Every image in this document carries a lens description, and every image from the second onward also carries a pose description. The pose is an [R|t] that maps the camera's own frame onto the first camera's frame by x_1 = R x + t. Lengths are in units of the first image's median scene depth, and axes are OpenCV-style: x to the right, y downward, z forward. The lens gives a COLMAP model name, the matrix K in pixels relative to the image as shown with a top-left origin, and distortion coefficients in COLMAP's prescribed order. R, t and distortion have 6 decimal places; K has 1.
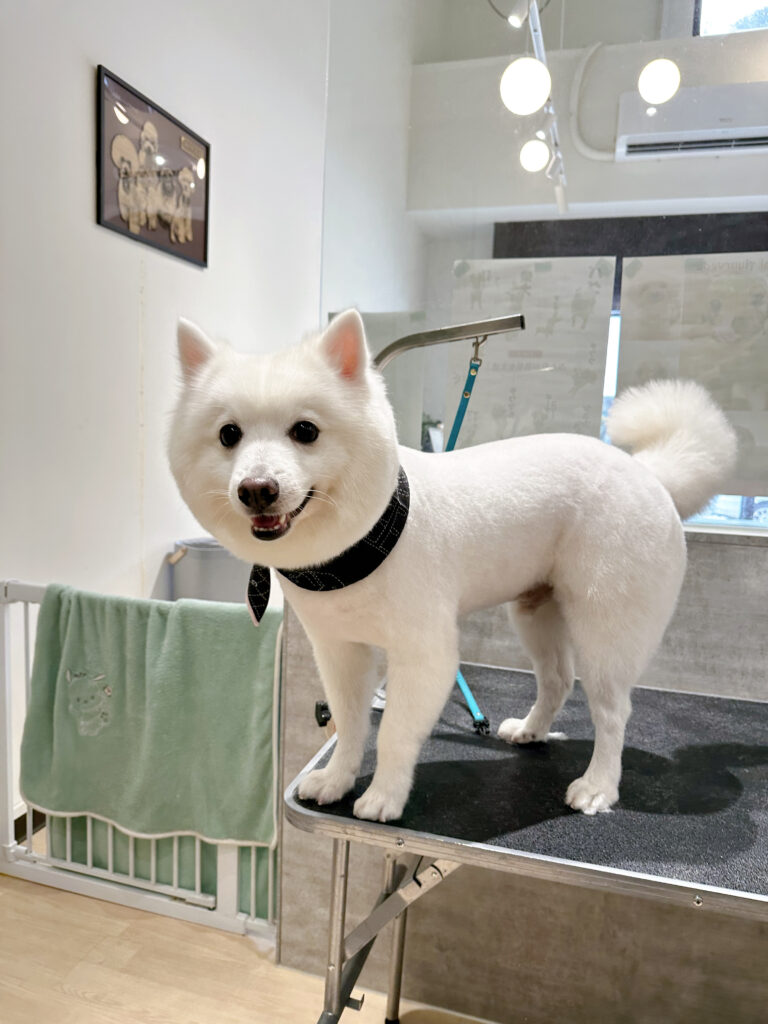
lens RADIAL K [[724.7, 0, 389.2], [0, 724.7, 523.4], [0, 0, 1]] dist [0.012776, -0.044441]
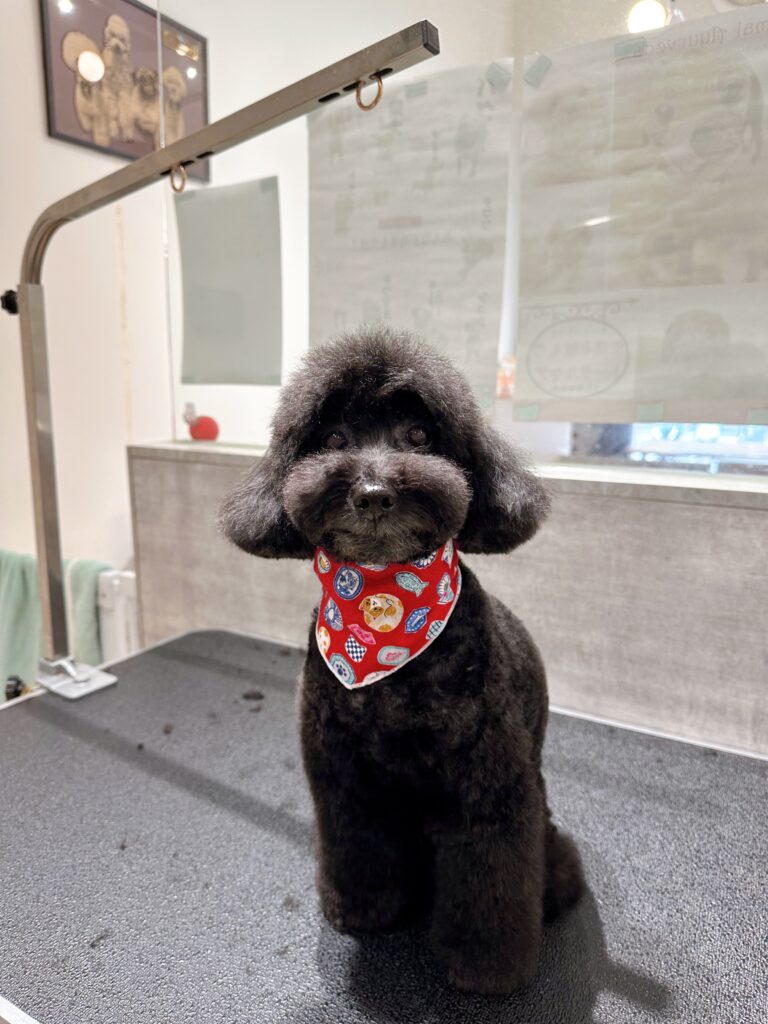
lens RADIAL K [[724.7, 0, 392.3], [0, 724.7, 515.6], [0, 0, 1]] dist [0.012776, -0.044441]
pose [[0.974237, 0.015446, -0.224996, 0.363305], [-0.001801, 0.998153, 0.060726, 0.003329], [0.225518, -0.058756, 0.972466, 0.326679]]
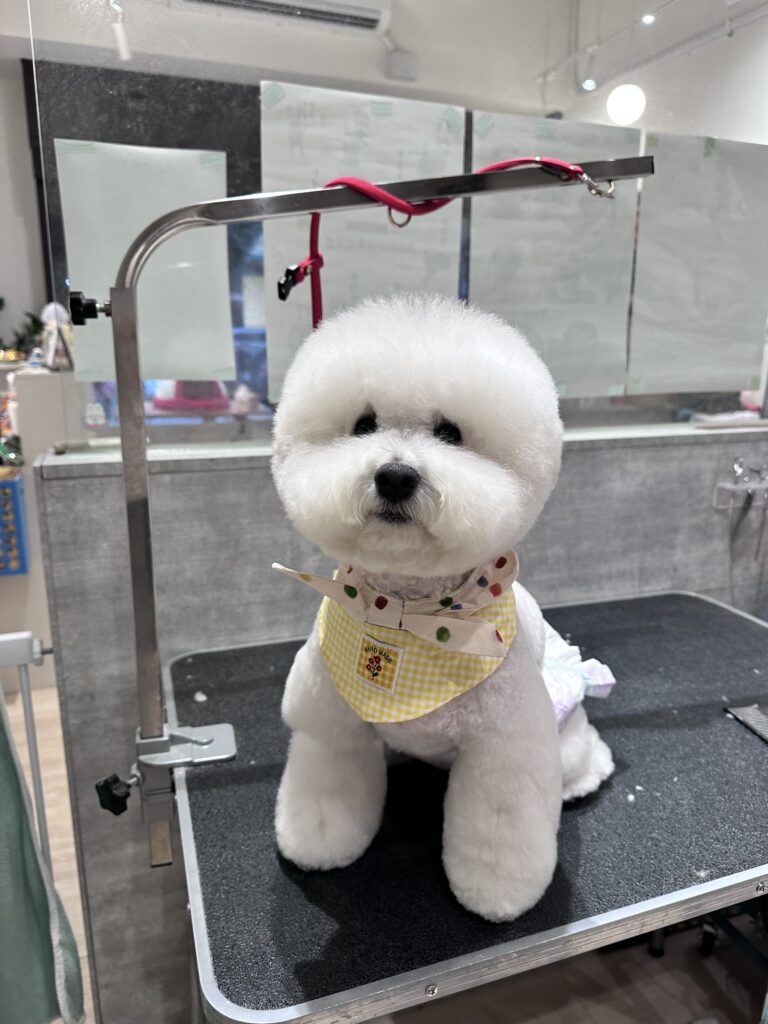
lens RADIAL K [[724.7, 0, 388.6], [0, 724.7, 512.9], [0, 0, 1]] dist [0.012776, -0.044441]
pose [[0.802048, -0.169080, 0.572828, -0.294794], [0.094224, 0.982902, 0.158192, -0.062178], [-0.589781, -0.072903, 0.804266, 0.377832]]
